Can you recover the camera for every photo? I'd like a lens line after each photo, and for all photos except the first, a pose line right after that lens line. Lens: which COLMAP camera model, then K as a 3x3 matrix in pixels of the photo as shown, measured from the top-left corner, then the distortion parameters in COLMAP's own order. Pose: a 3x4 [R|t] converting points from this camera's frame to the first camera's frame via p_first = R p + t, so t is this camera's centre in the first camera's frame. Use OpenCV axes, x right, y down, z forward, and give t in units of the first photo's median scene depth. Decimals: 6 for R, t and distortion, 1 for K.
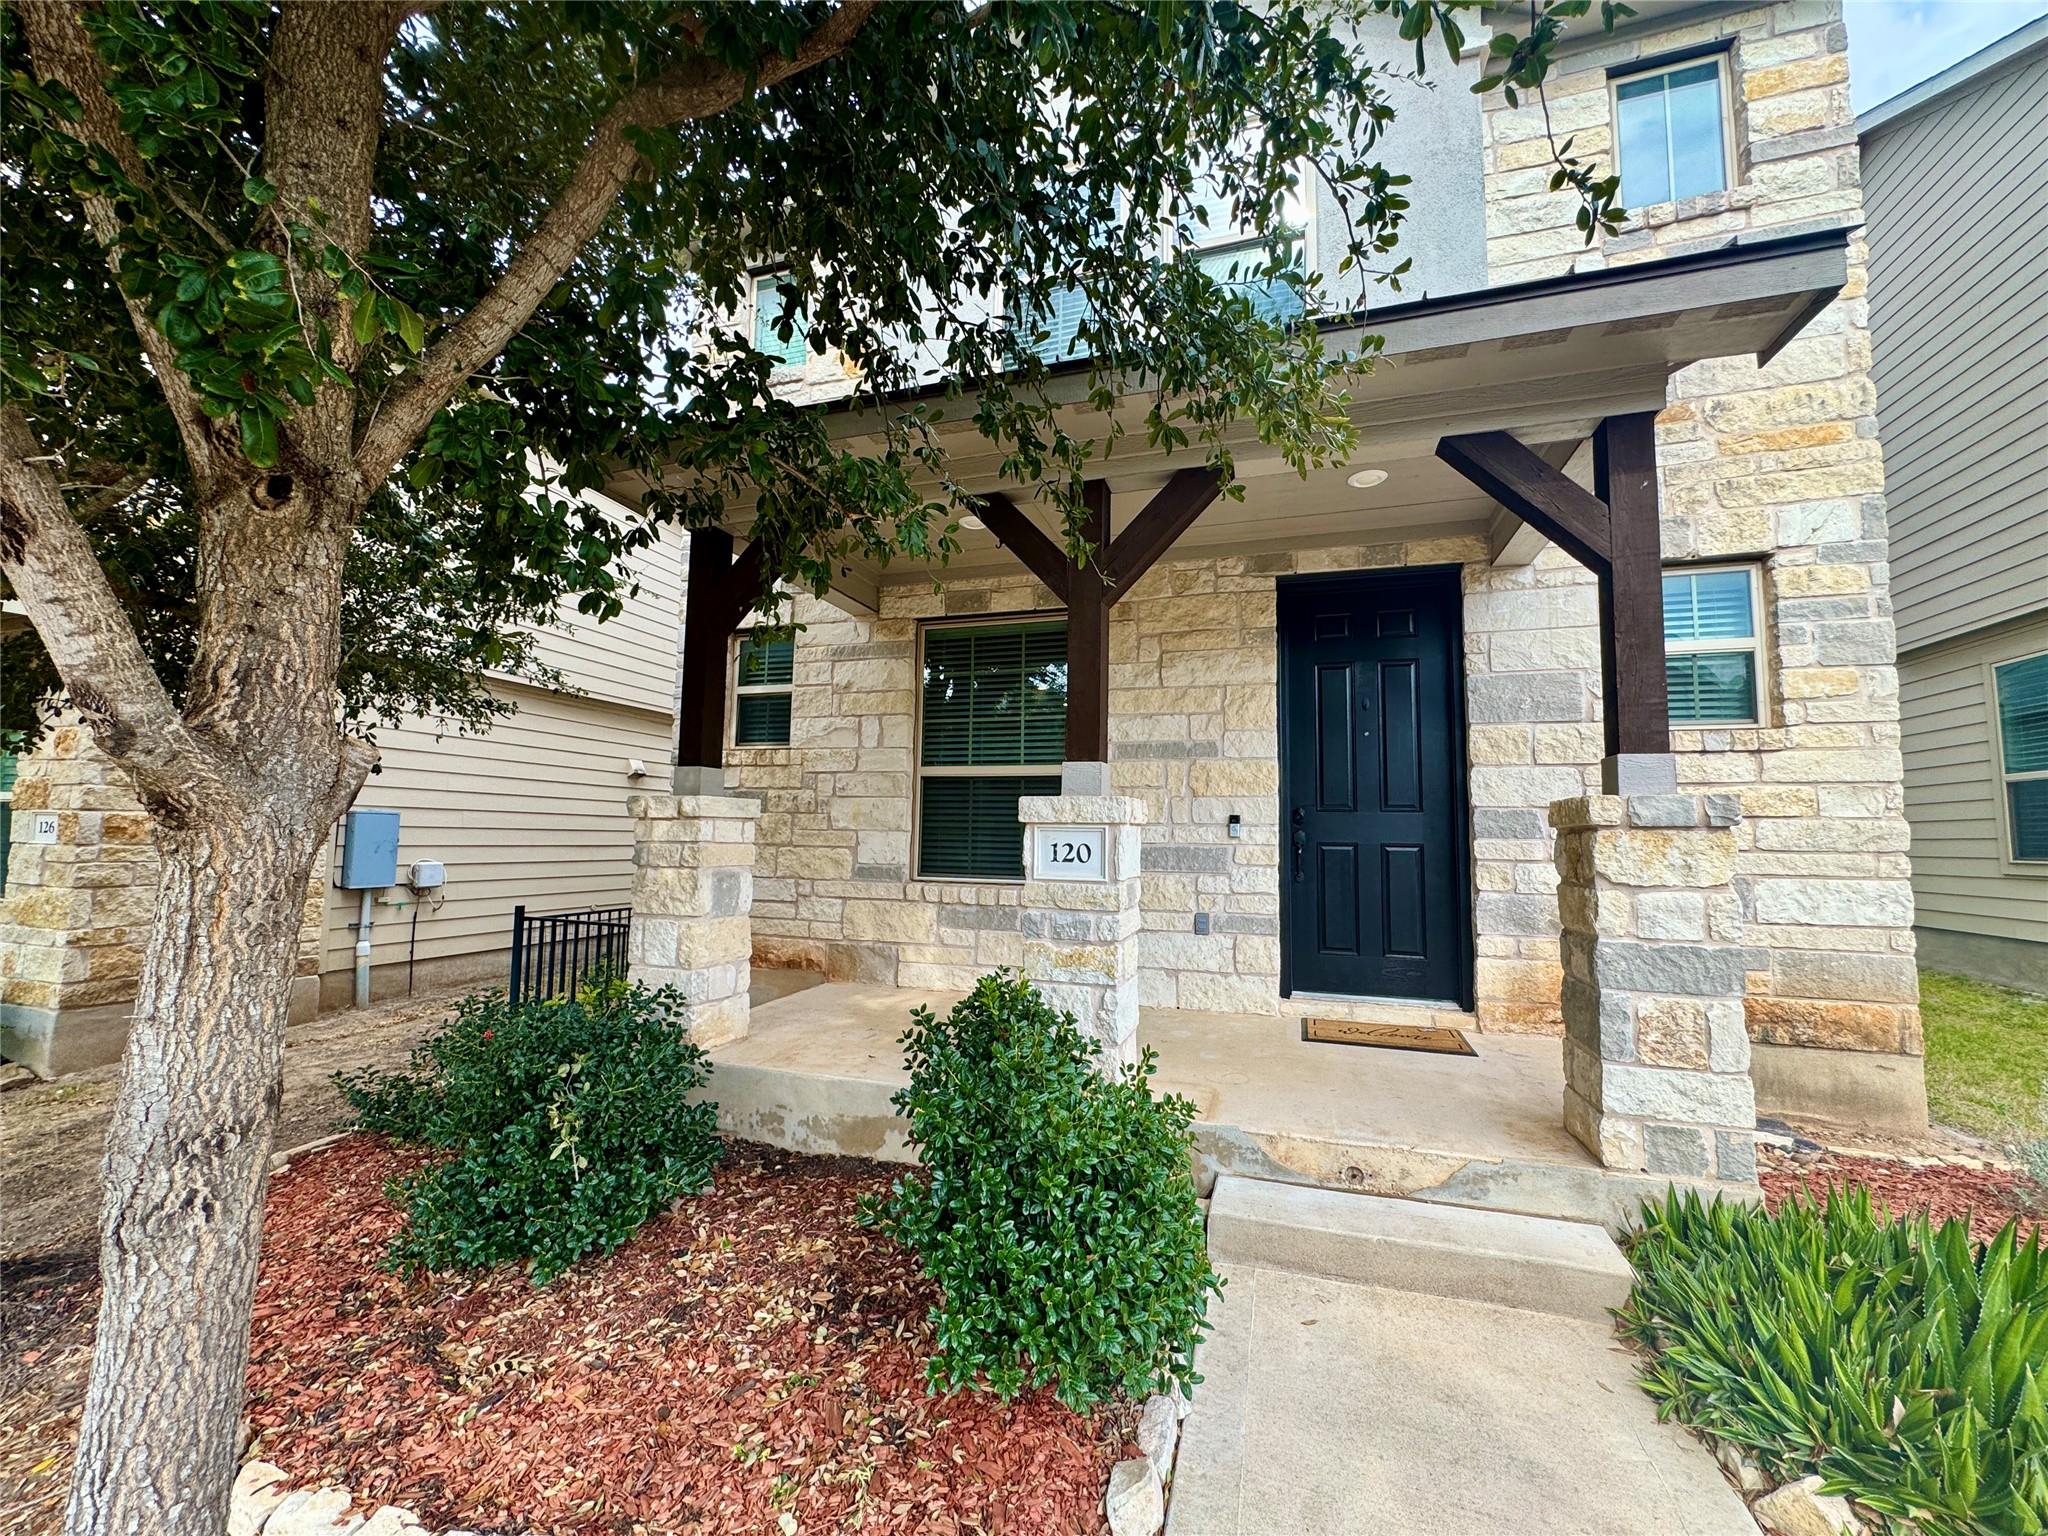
lens RADIAL K [[816.1, 0, 1024.0], [0, 816.1, 768.0], [0, 0, 1]] dist [-0.001209, -0.000081]
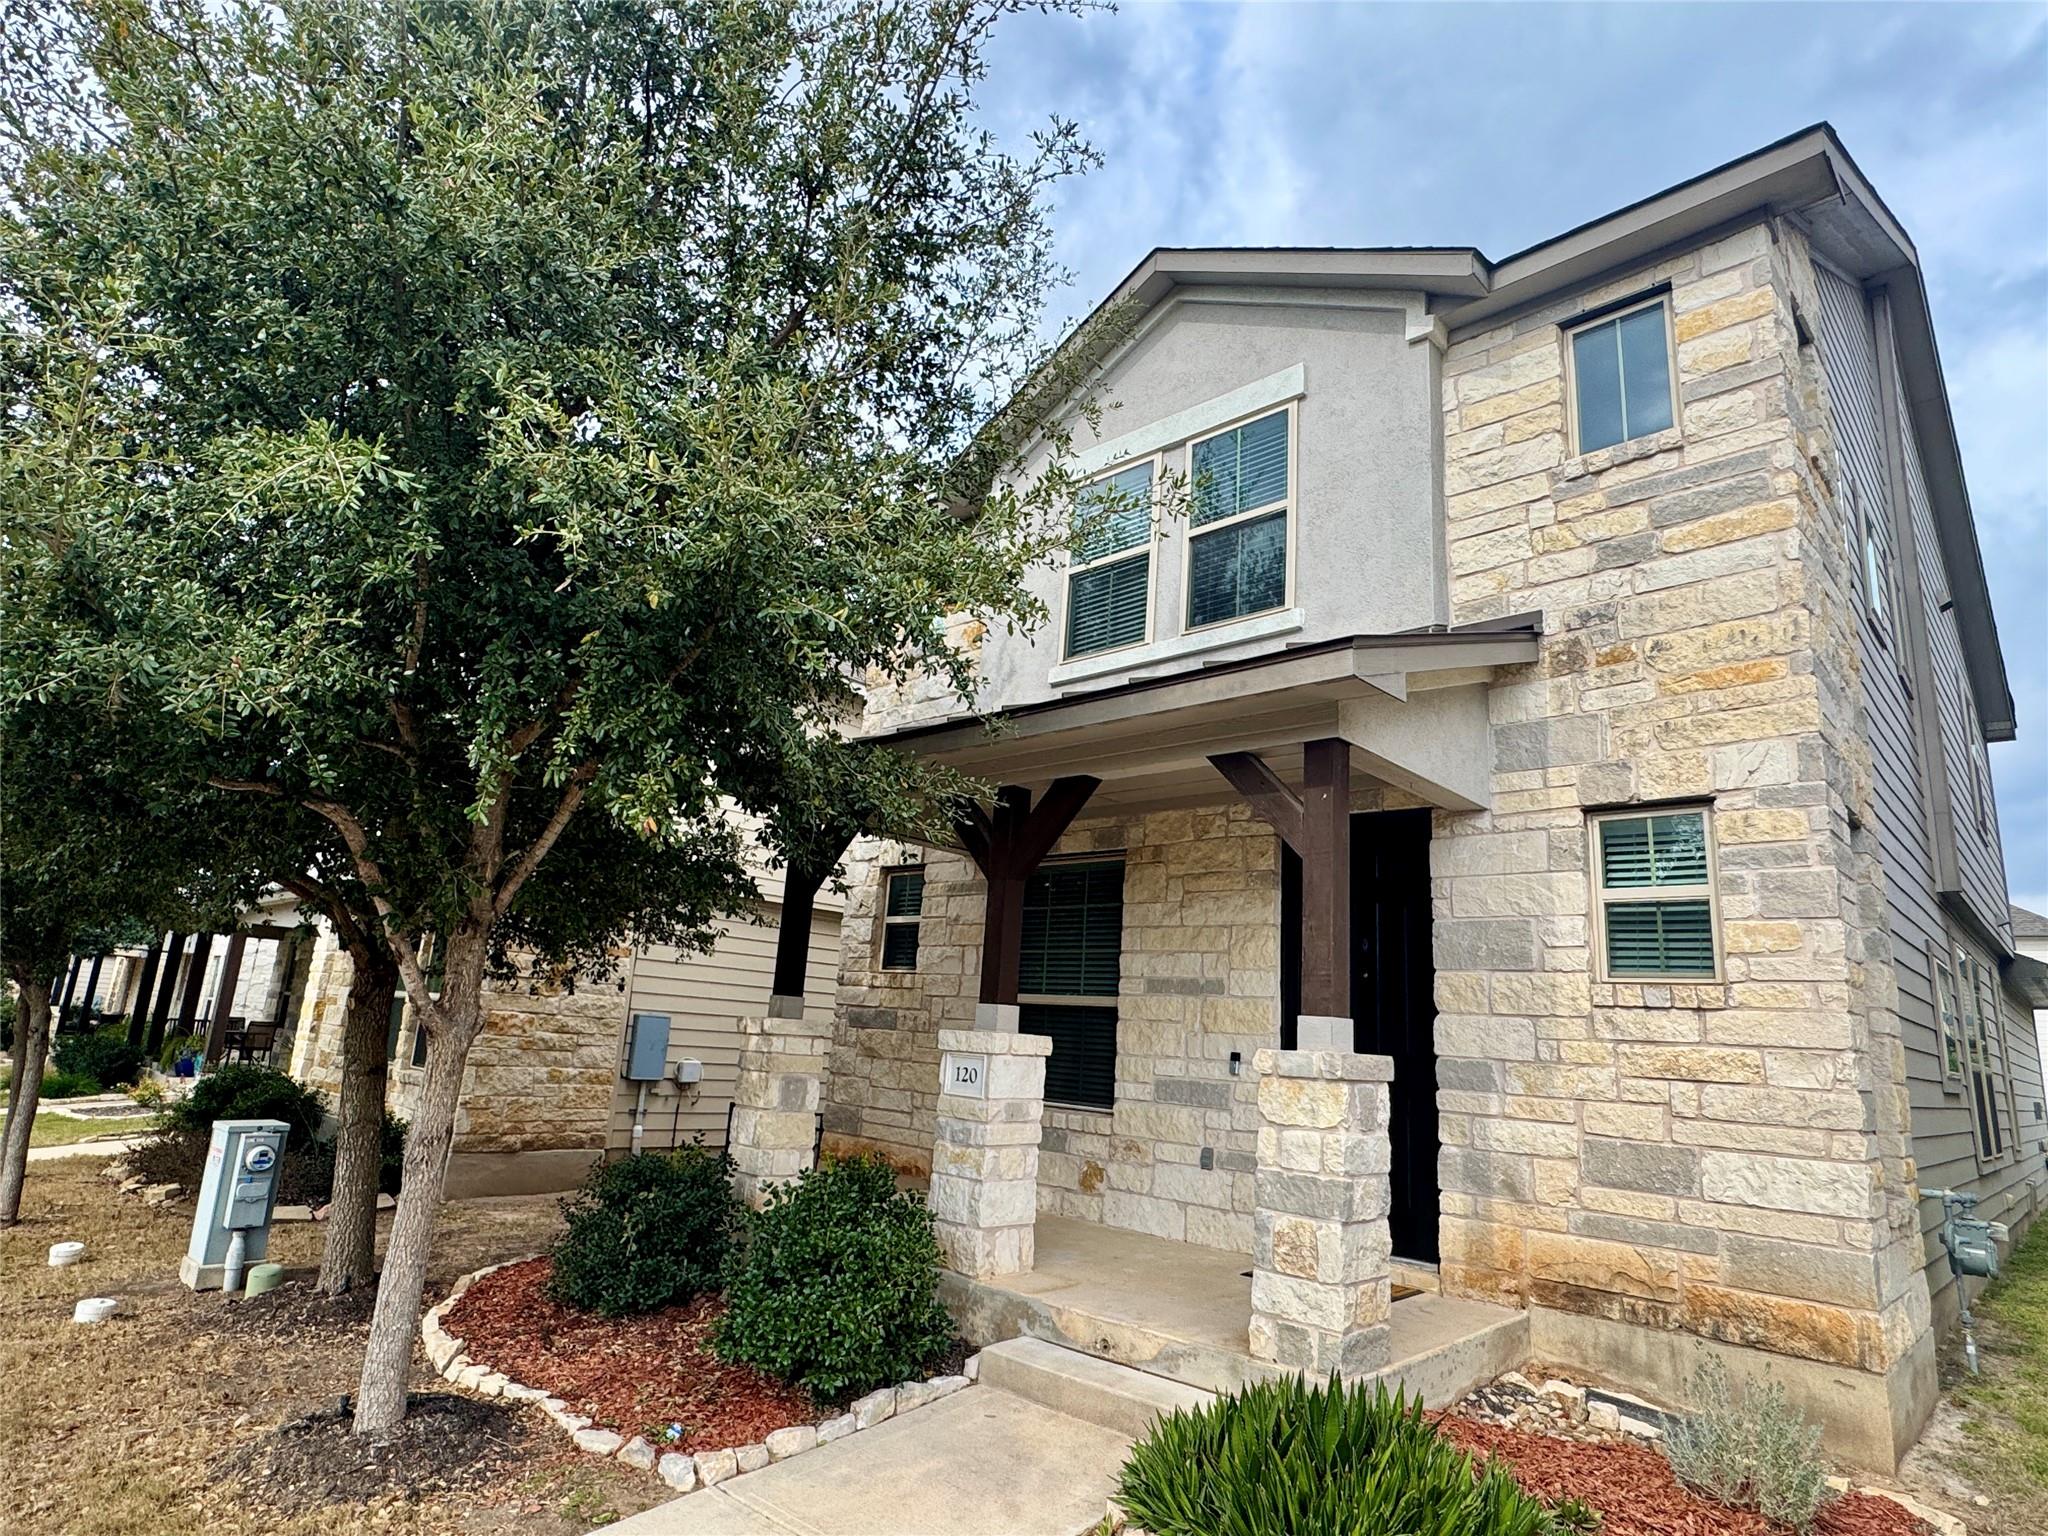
lens RADIAL K [[1141.4, 0, 1024.0], [0, 1141.4, 768.0], [0, 0, 1]] dist [-0.001481, 0.000614]
pose [[0.898094, -0.059354, -0.435781, 0.776213], [-0.013712, 0.986591, -0.162634, -0.068992], [0.439591, 0.152036, 0.885237, -0.533027]]
